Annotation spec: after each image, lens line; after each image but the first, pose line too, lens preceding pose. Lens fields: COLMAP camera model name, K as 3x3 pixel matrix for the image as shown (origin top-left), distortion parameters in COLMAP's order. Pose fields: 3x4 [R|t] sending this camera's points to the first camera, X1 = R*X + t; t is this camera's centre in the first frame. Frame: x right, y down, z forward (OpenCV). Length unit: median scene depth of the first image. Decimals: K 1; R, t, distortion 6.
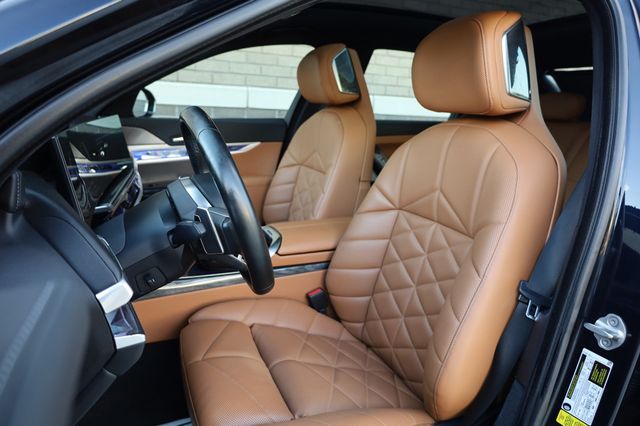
lens RADIAL K [[435.7, 0, 320.0], [0, 435.7, 213.0], [0, 0, 1]] dist [-0.011964, 0.003479]
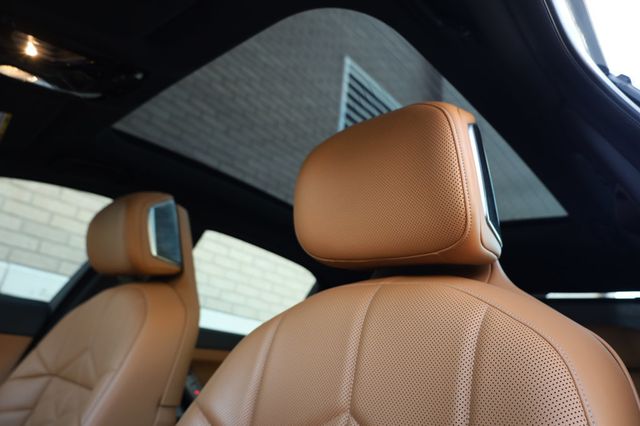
lens RADIAL K [[435.7, 0, 320.0], [0, 435.7, 213.0], [0, 0, 1]] dist [-0.011964, 0.003479]
pose [[0.904438, 0.222023, 0.364278, 0.027237], [-0.000424, 0.854366, -0.519672, 0.003135], [-0.426606, 0.469856, 0.772815, 0.459077]]
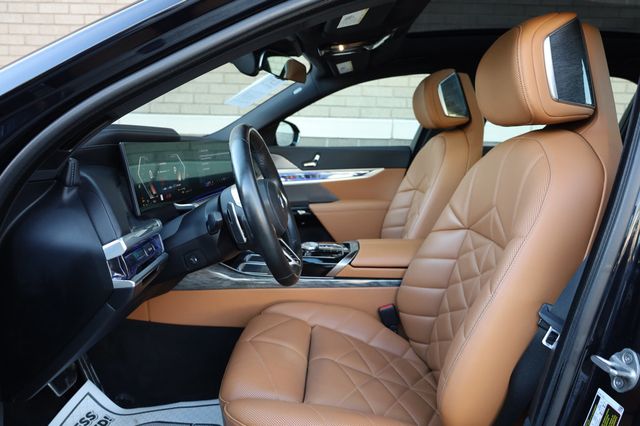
lens RADIAL K [[435.7, 0, 320.0], [0, 435.7, 213.0], [0, 0, 1]] dist [-0.011964, 0.003479]
pose [[0.907109, 0.044447, -0.418543, 0.264696], [-0.080146, 0.994454, -0.068095, 0.044571], [0.413195, 0.095314, 0.905641, -0.004197]]
